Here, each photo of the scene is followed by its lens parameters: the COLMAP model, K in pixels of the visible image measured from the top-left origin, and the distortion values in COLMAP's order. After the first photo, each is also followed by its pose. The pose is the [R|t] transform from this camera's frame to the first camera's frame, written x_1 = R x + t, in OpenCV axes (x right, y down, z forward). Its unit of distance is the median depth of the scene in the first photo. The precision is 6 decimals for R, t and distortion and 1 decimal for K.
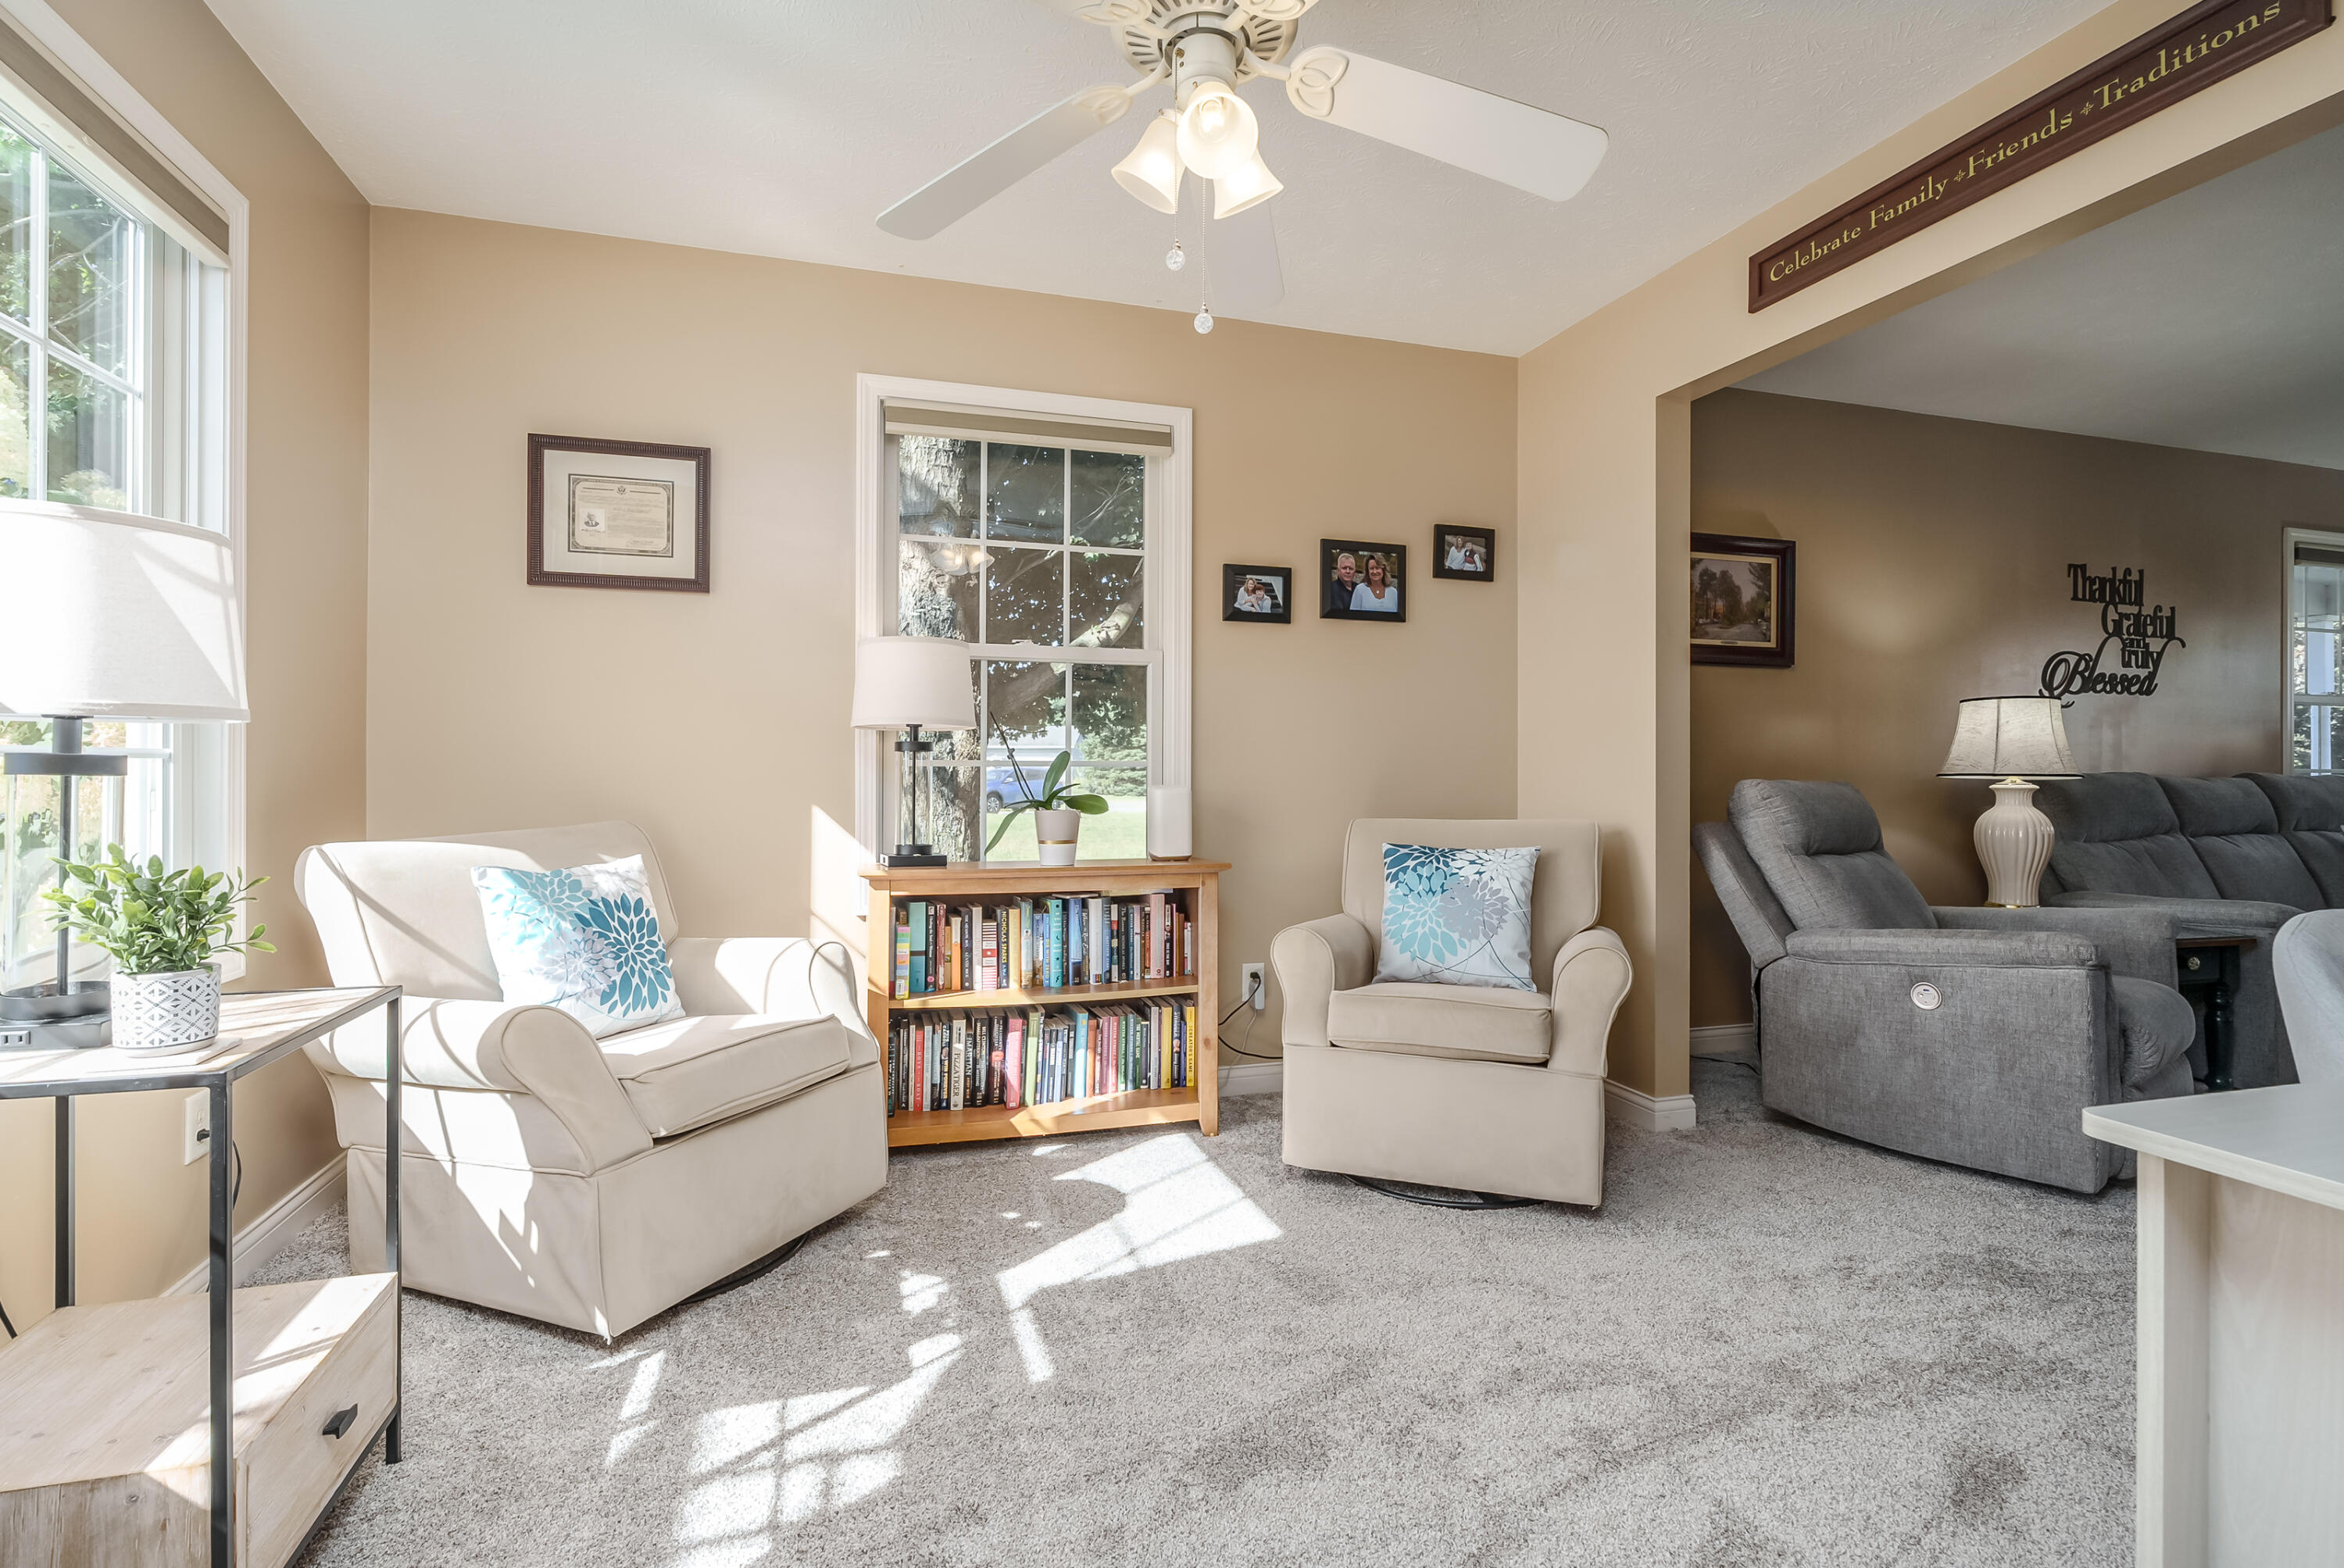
lens RADIAL K [[1154.5, 0, 1247.4], [0, 1154.5, 769.5], [0, 0, 1]] dist [-0.003206, 0.000454]
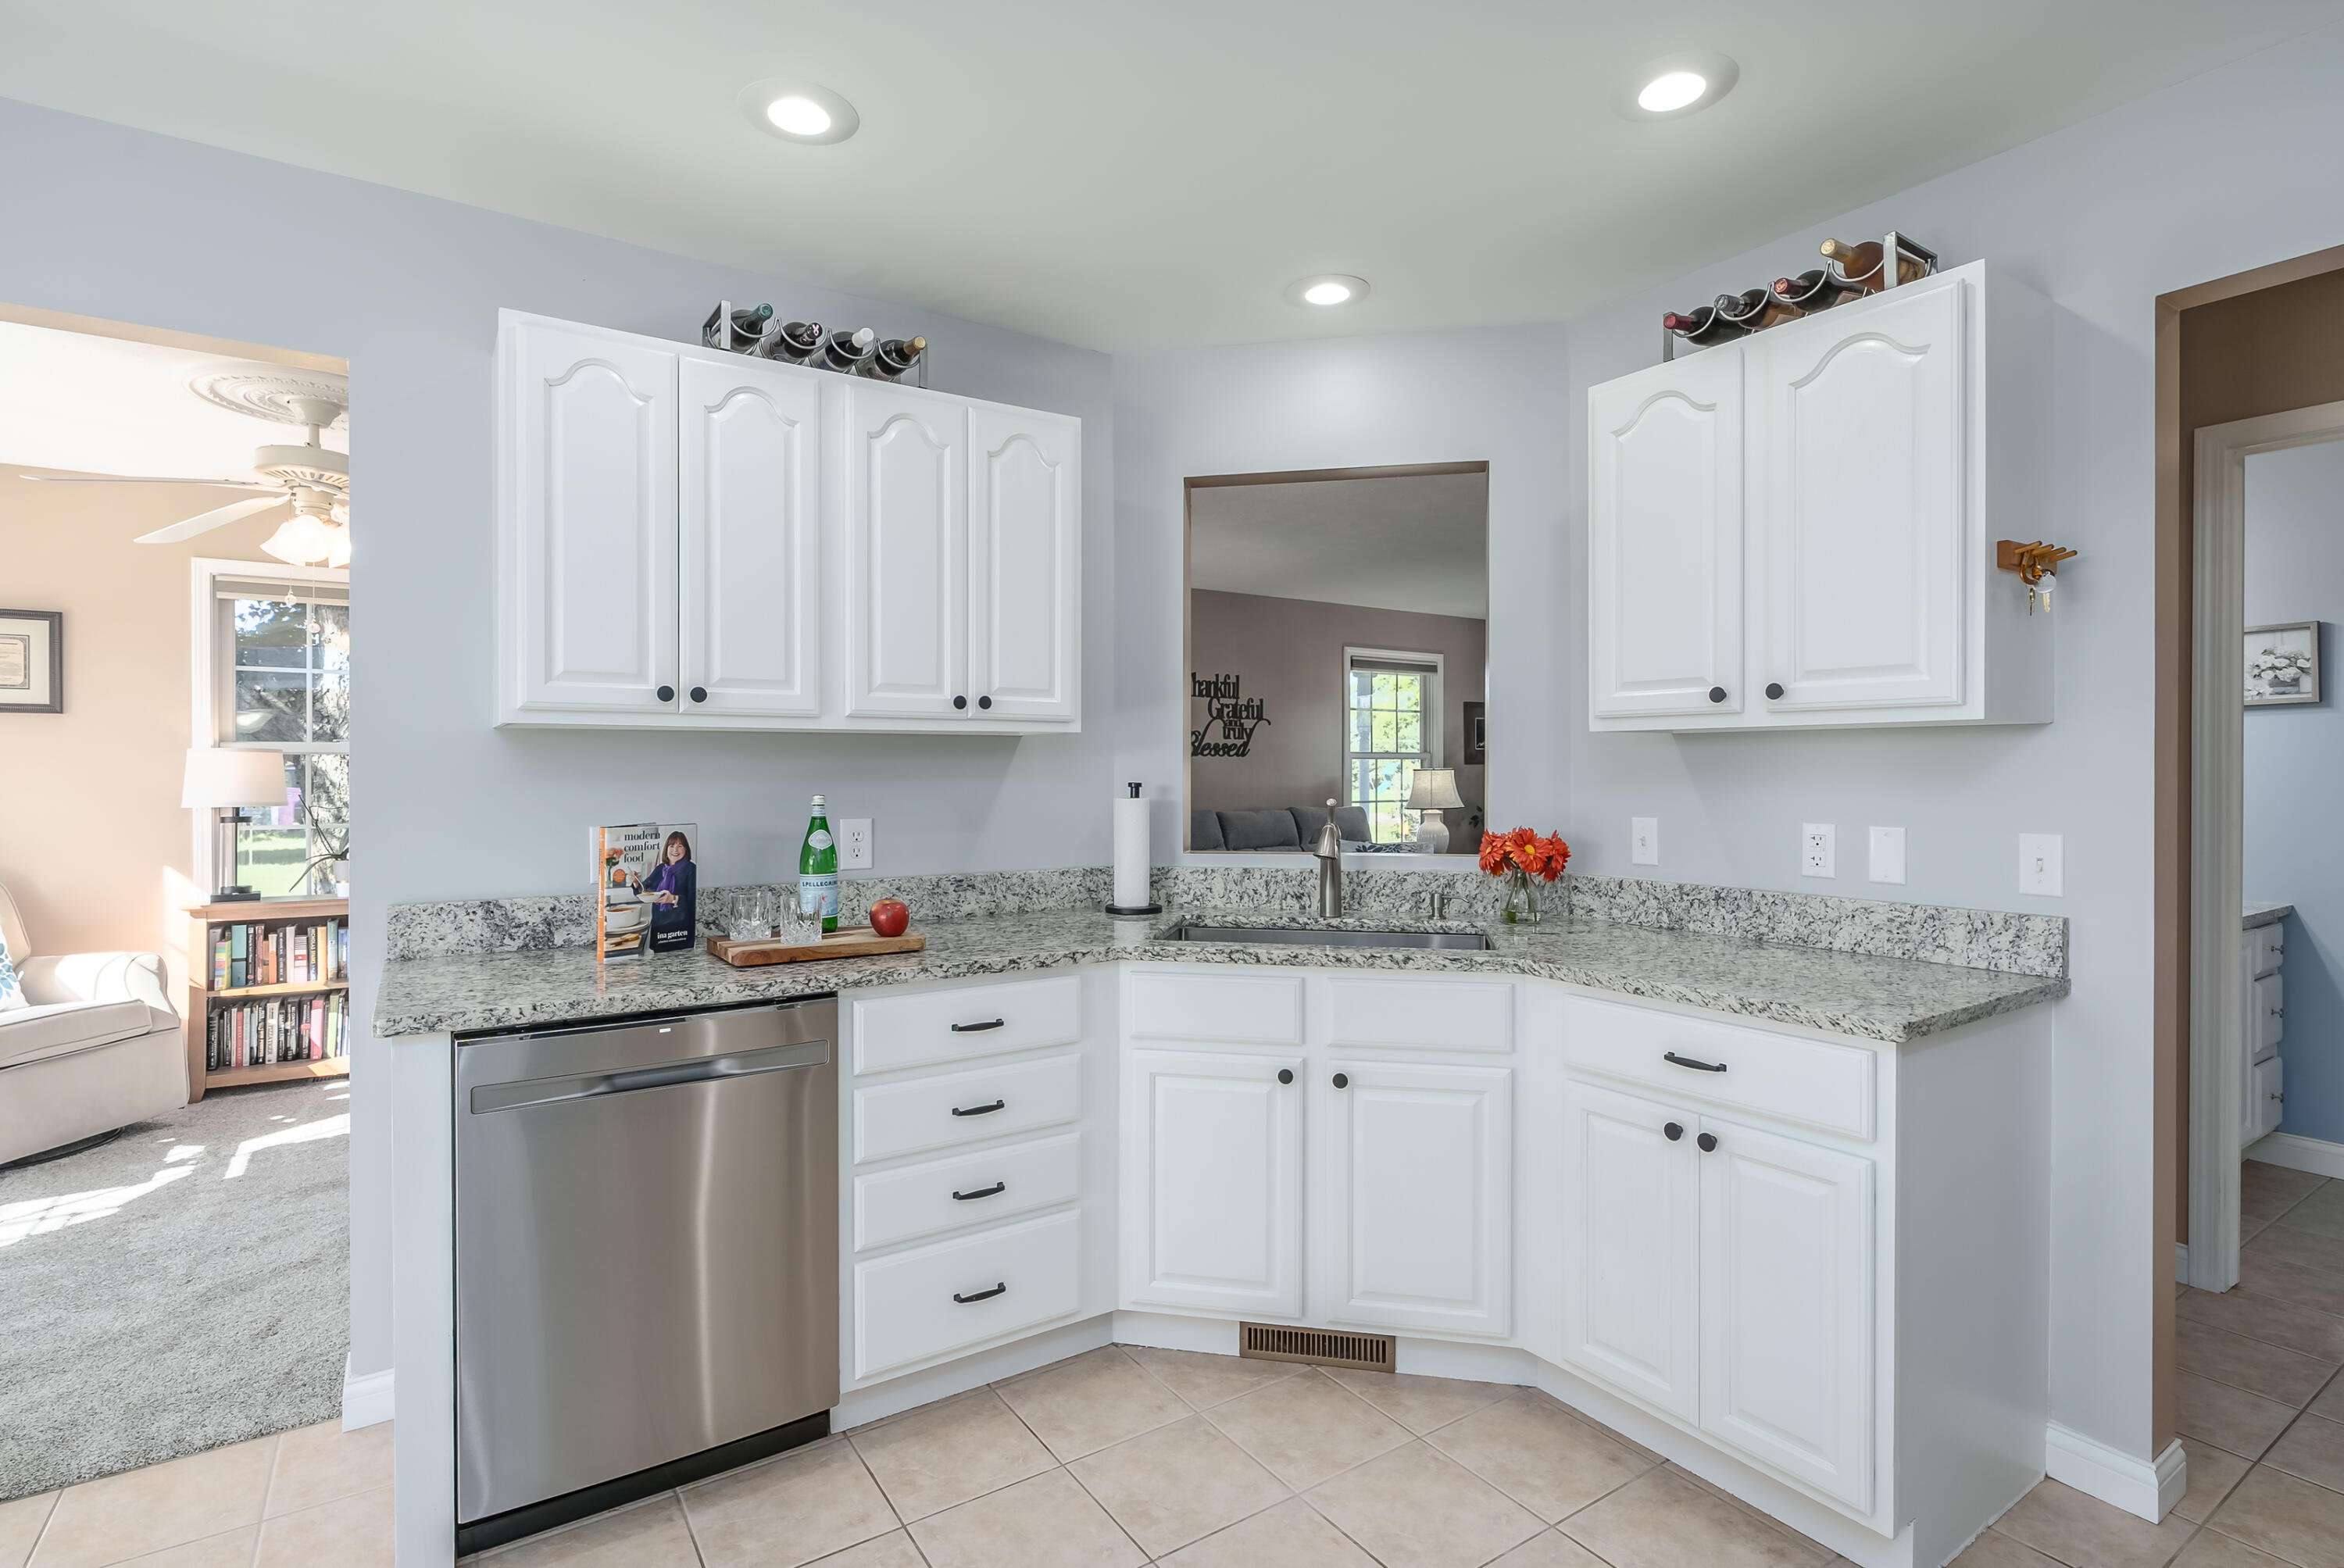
lens RADIAL K [[1137.8, 0, 1188.4], [0, 1137.8, 776.4], [0, 0, 1]] dist [0.005251, 0.000246]
pose [[0.965698, -0.006678, 0.259583, 0.504948], [0.004941, 0.999961, 0.007346, -0.079319], [-0.259622, -0.005811, 0.965693, -0.718501]]
